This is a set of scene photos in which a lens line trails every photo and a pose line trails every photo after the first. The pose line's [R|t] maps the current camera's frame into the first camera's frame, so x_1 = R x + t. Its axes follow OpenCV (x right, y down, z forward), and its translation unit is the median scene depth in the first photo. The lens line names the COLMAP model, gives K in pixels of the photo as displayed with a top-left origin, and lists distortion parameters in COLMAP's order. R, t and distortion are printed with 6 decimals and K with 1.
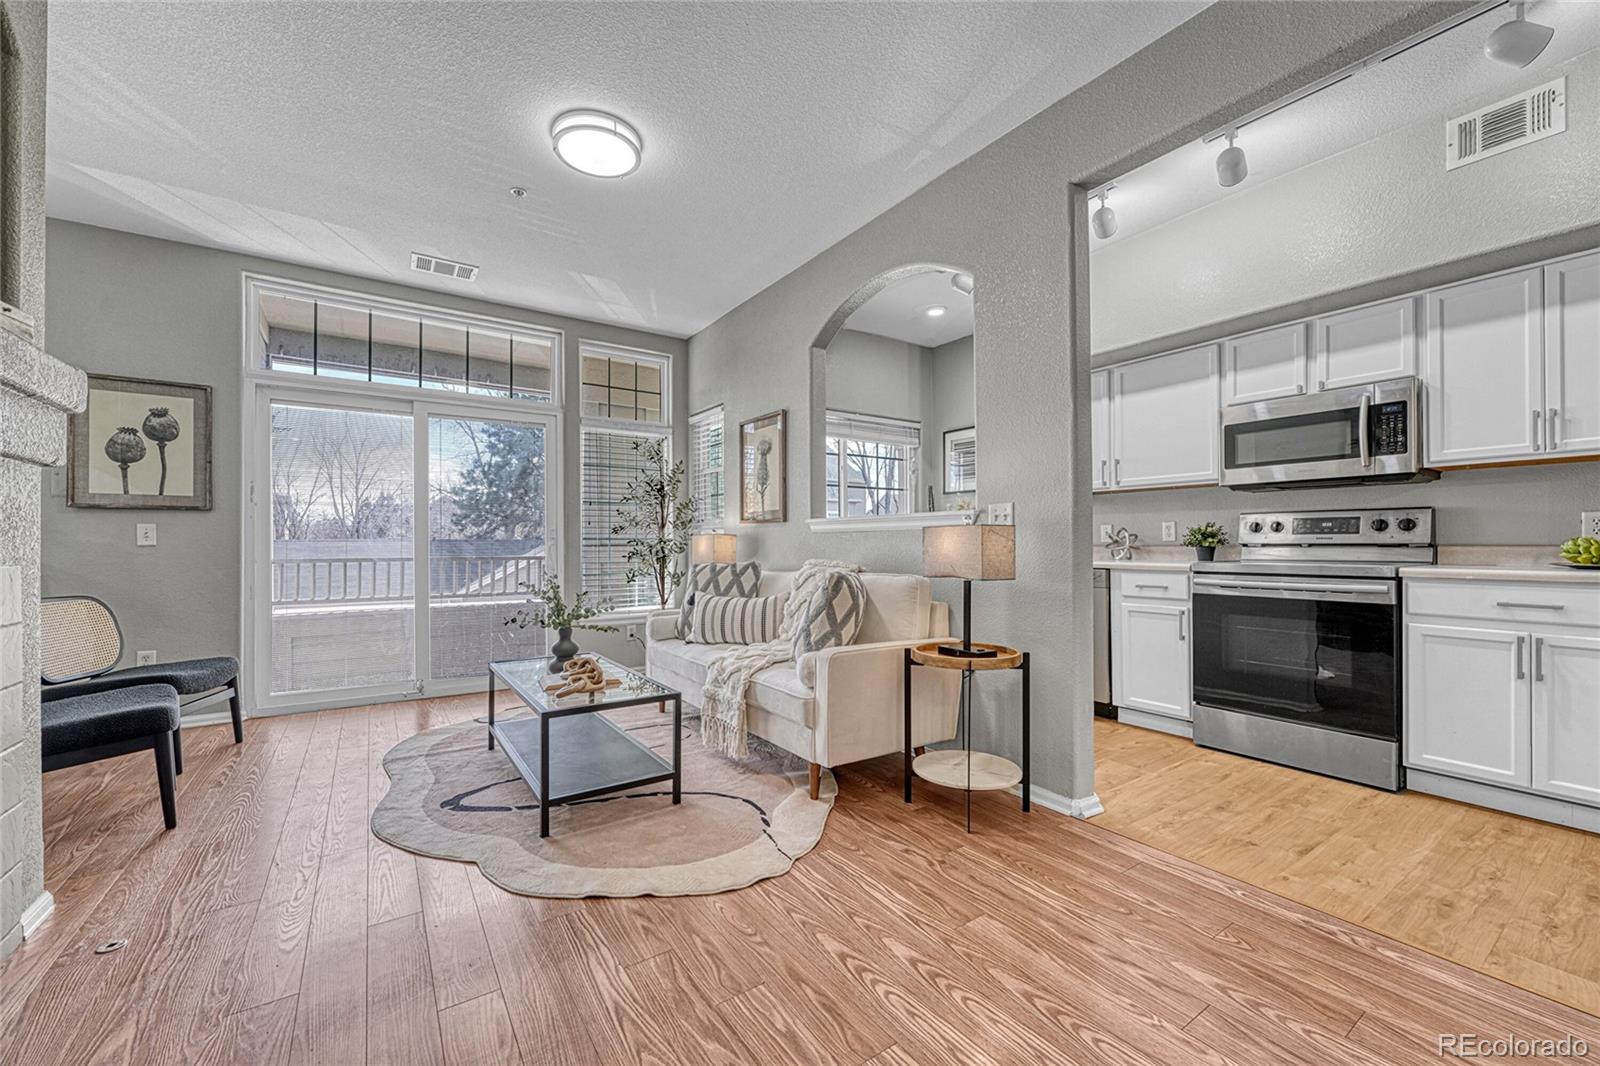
lens RADIAL K [[633.5, 0, 796.6], [0, 633.5, 541.1], [0, 0, 1]] dist [-0.005332, 0.001447]
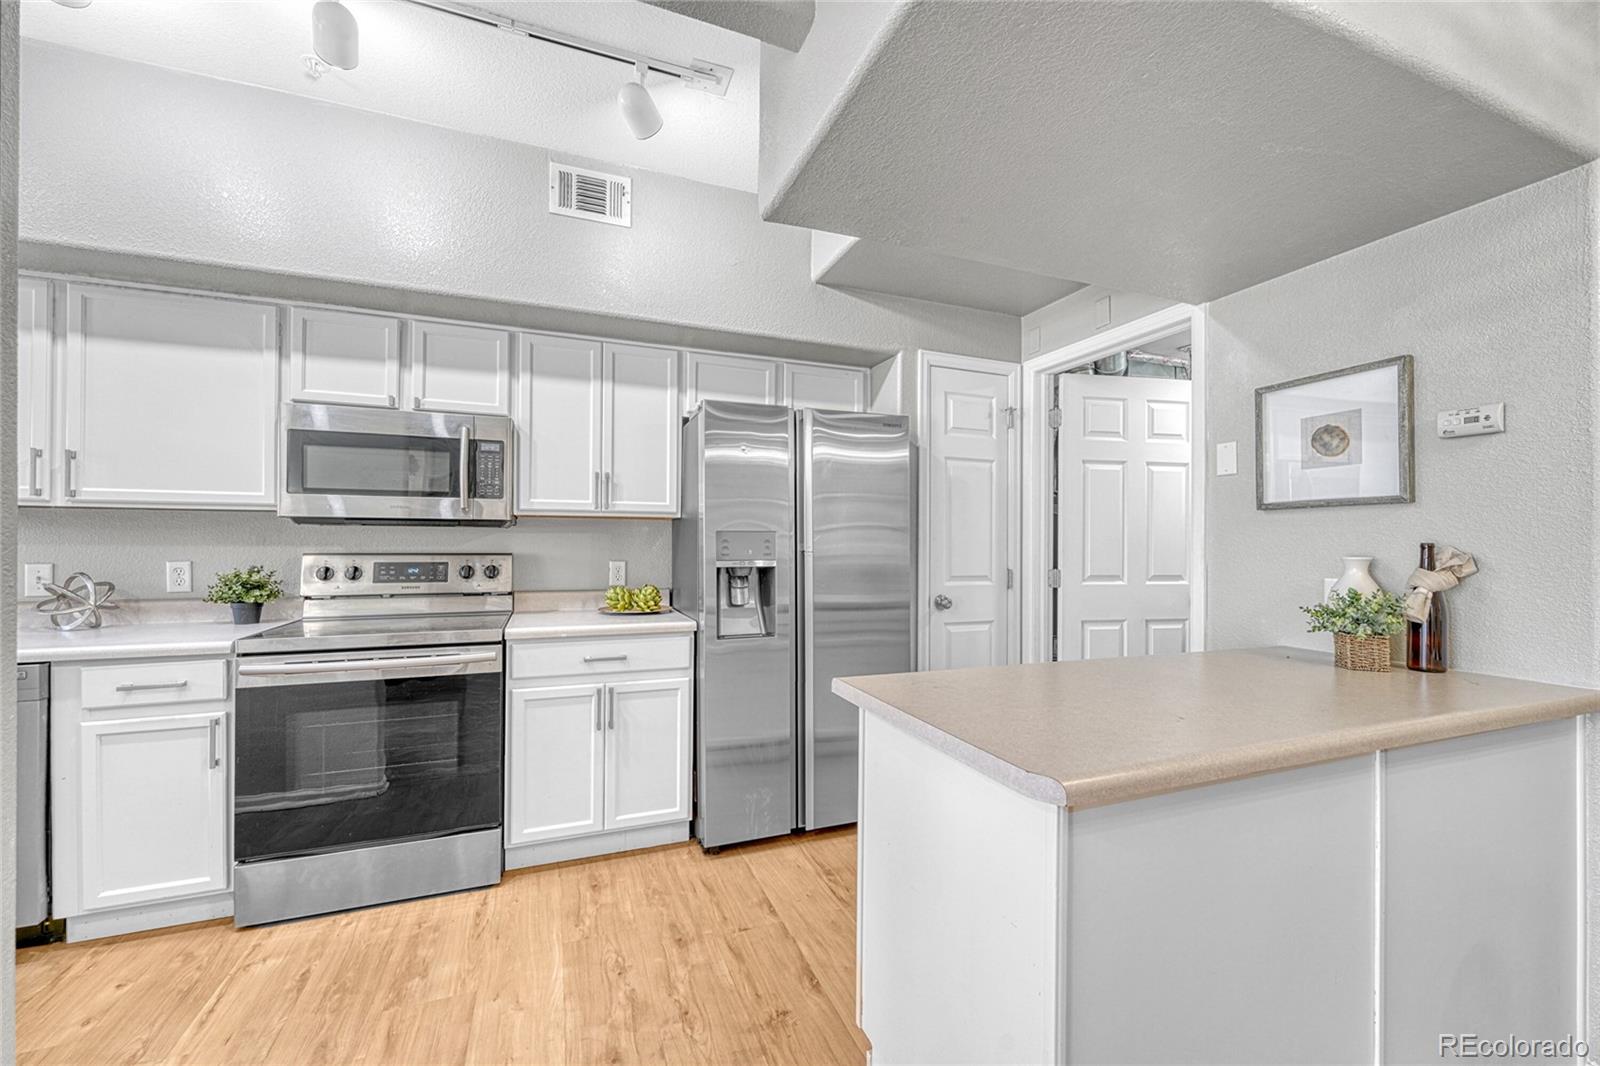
lens RADIAL K [[633.5, 0, 797.0], [0, 633.5, 540.9], [0, 0, 1]] dist [-0.005332, 0.001447]
pose [[0.223266, 0.009158, 0.974715, 0.148785], [-0.009644, 0.999928, -0.007186, -0.068016], [-0.974710, -0.007795, 0.223338, 0.340164]]
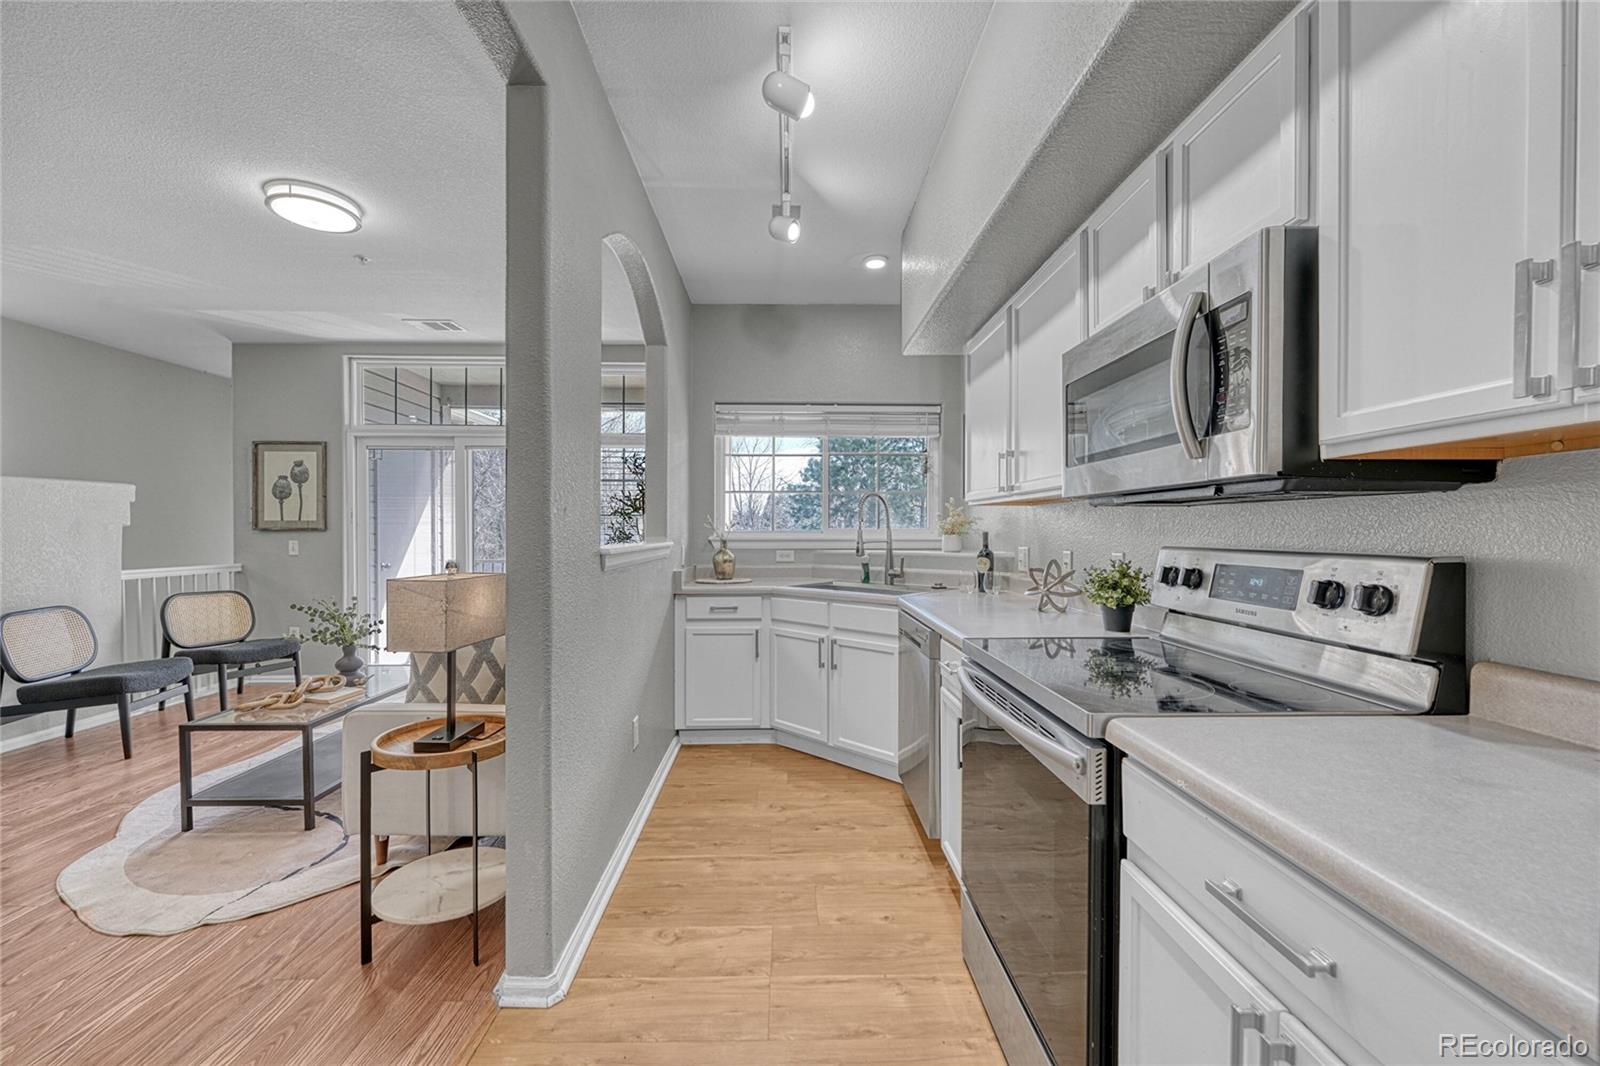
lens RADIAL K [[633.5, 0, 795.1], [0, 633.5, 539.3], [0, 0, 1]] dist [-0.005332, 0.001447]
pose [[0.839695, 0.011407, -0.542938, 0.853880], [-0.001569, 0.999826, 0.018580, -0.068496], [0.543056, -0.014750, 0.839567, 0.466827]]
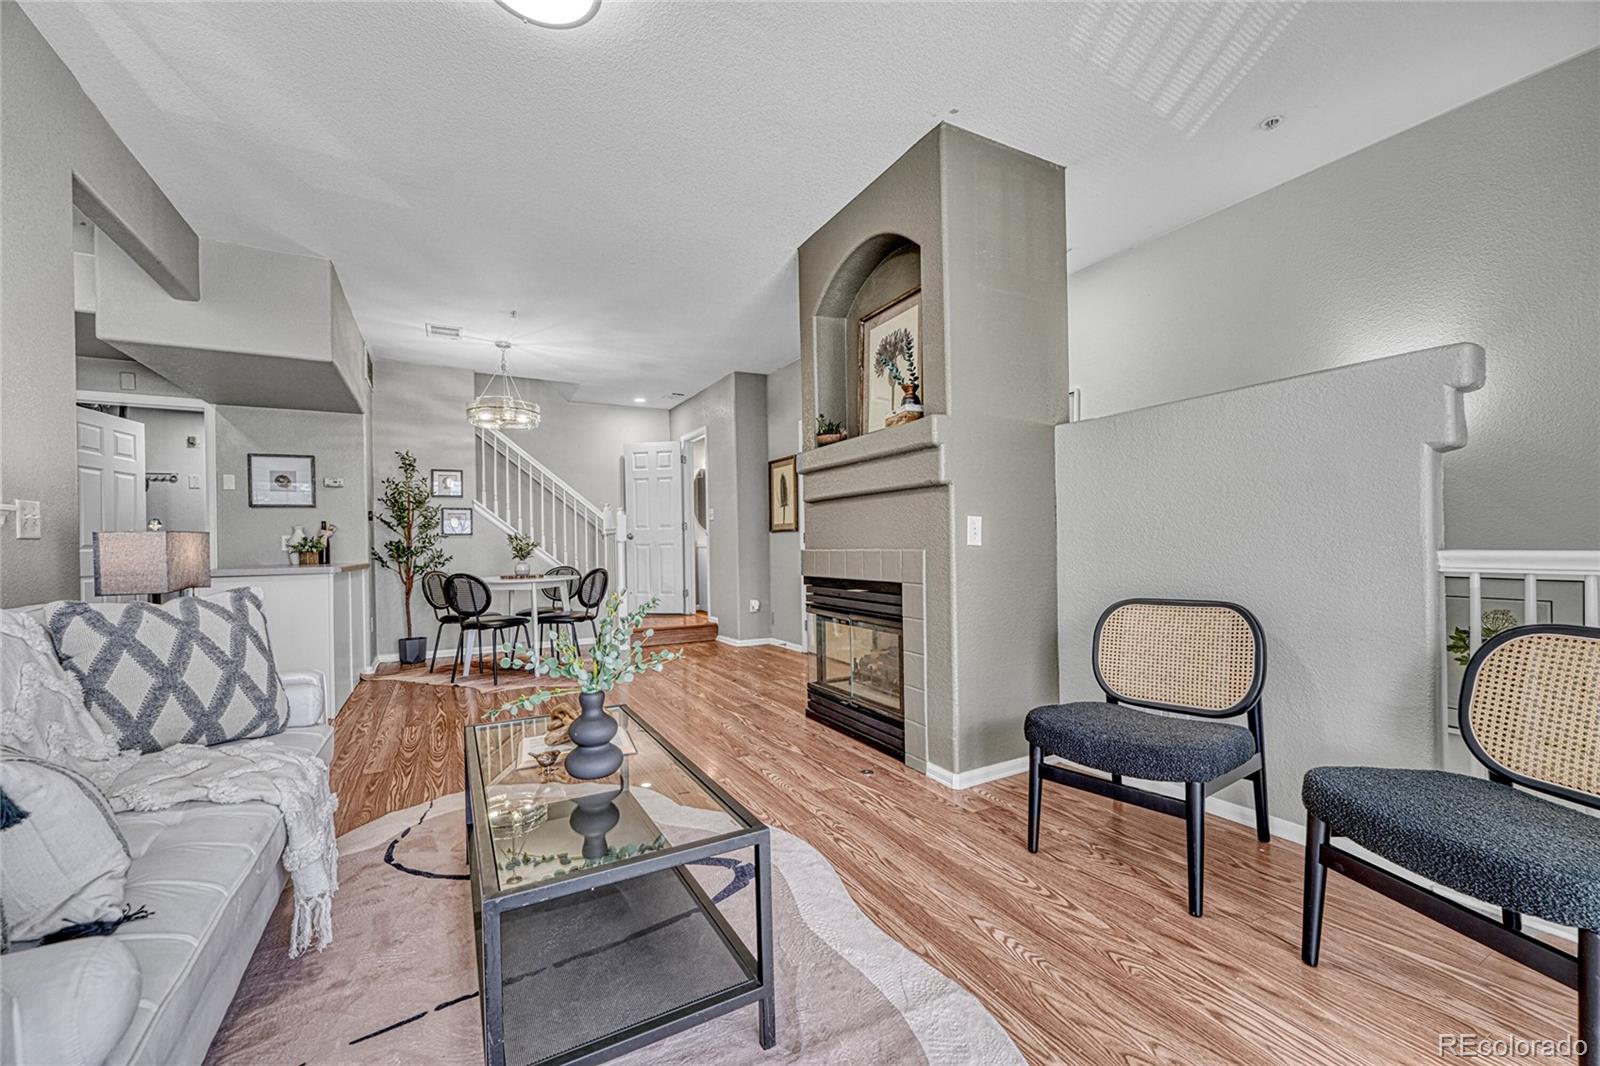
lens RADIAL K [[633.5, 0, 799.6], [0, 633.5, 543.0], [0, 0, 1]] dist [-0.005332, 0.001447]
pose [[-0.996136, 0.020107, 0.085488, -0.566705], [0.019990, 0.999798, -0.002223, 0.009221], [-0.085516, -0.000506, -0.996337, 1.459921]]
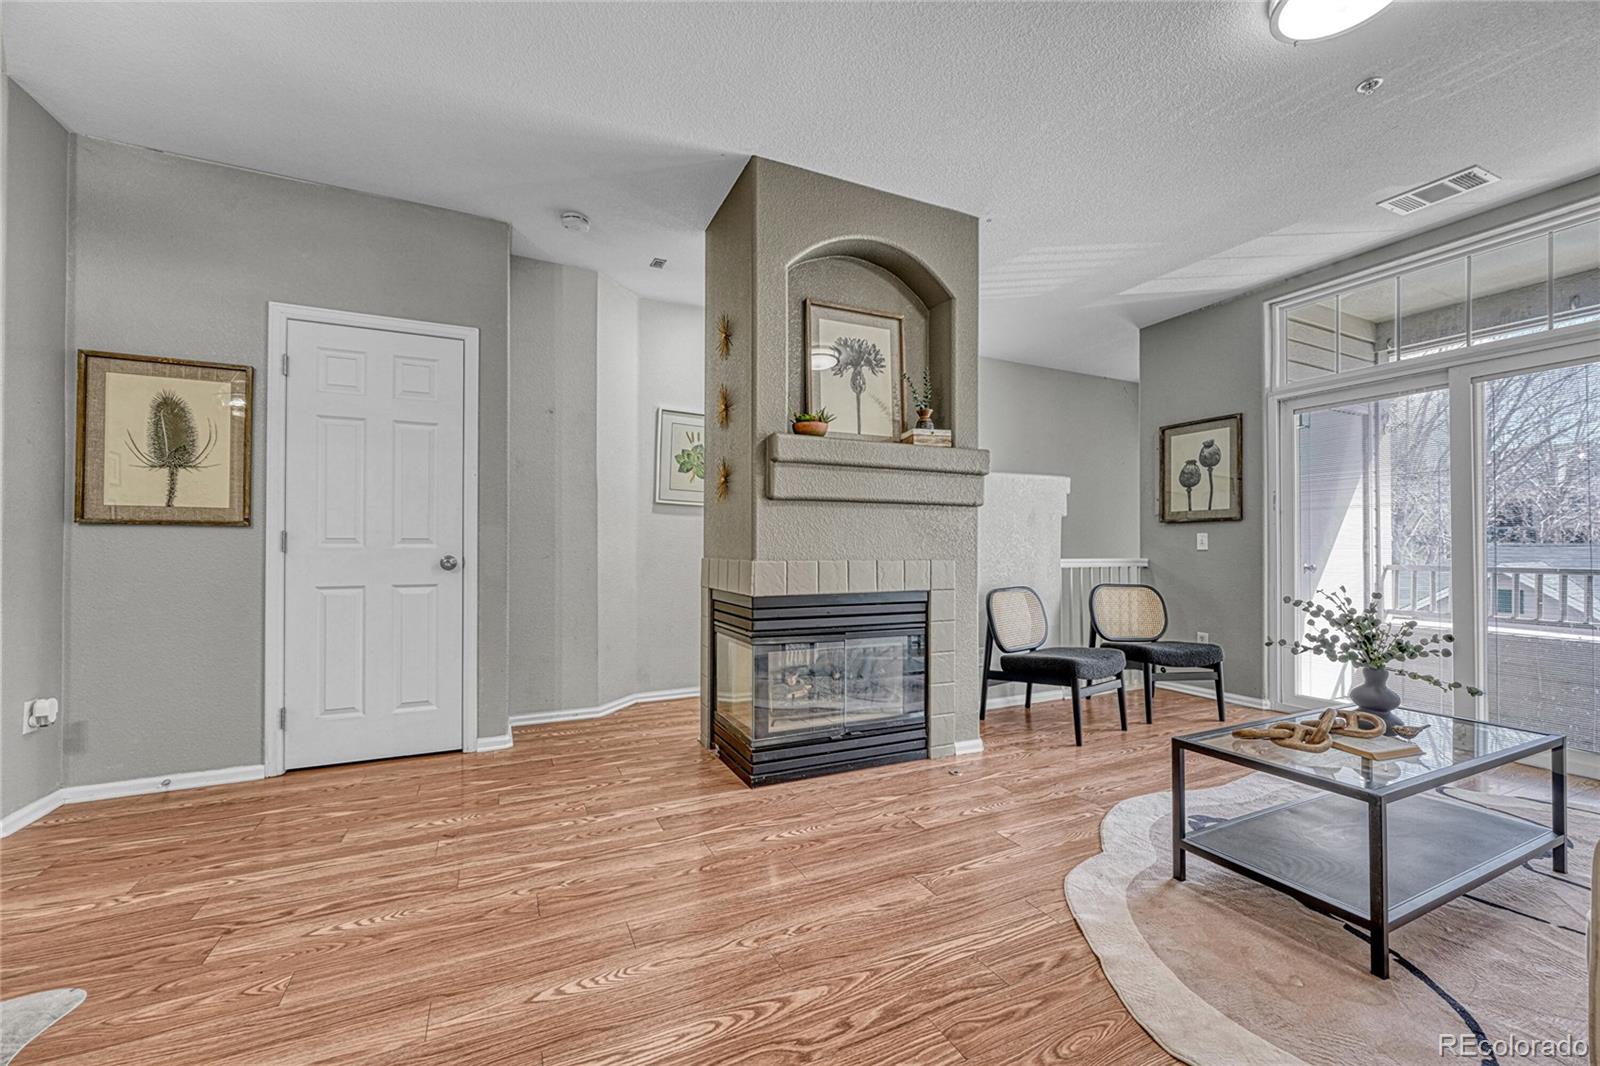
lens RADIAL K [[633.5, 0, 796.7], [0, 633.5, 541.4], [0, 0, 1]] dist [-0.005332, 0.001447]
pose [[-0.149095, -0.009610, -0.988776, 0.409981], [0.001555, 0.999949, -0.009953, 0.000985], [0.988822, -0.003021, -0.149073, 0.440462]]
